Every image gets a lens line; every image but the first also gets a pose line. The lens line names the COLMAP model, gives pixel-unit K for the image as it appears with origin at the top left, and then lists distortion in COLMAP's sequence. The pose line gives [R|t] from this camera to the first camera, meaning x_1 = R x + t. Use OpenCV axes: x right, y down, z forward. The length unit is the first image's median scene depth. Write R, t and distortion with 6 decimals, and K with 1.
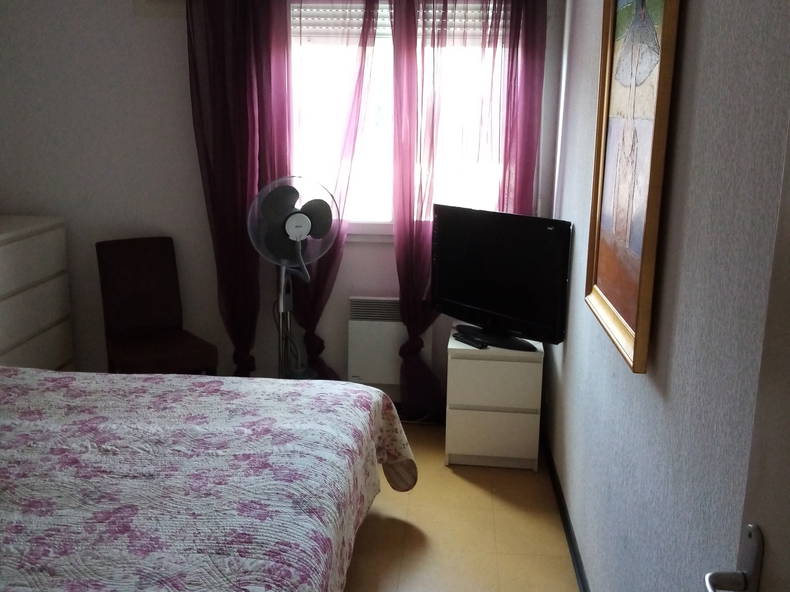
lens RADIAL K [[830.3, 0, 393.2], [0, 830.3, 295.9], [0, 0, 1]] dist [-0.012541, 0.000000]
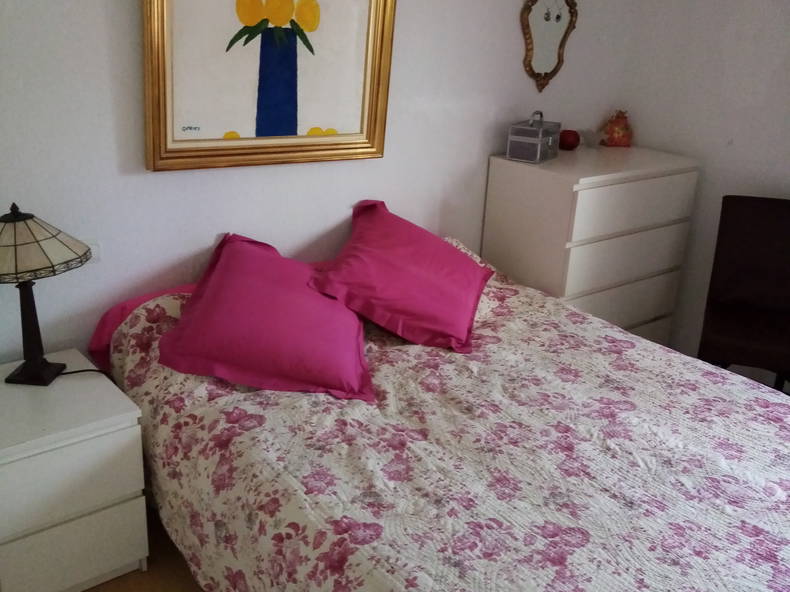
lens RADIAL K [[830.3, 0, 396.4], [0, 830.3, 296.8], [0, 0, 1]] dist [-0.012541, 0.000000]
pose [[0.674296, 0.272293, -0.686426, 0.059756], [-0.202565, 0.962083, 0.182656, -0.080624], [0.710135, 0.015881, 0.703886, 0.219312]]
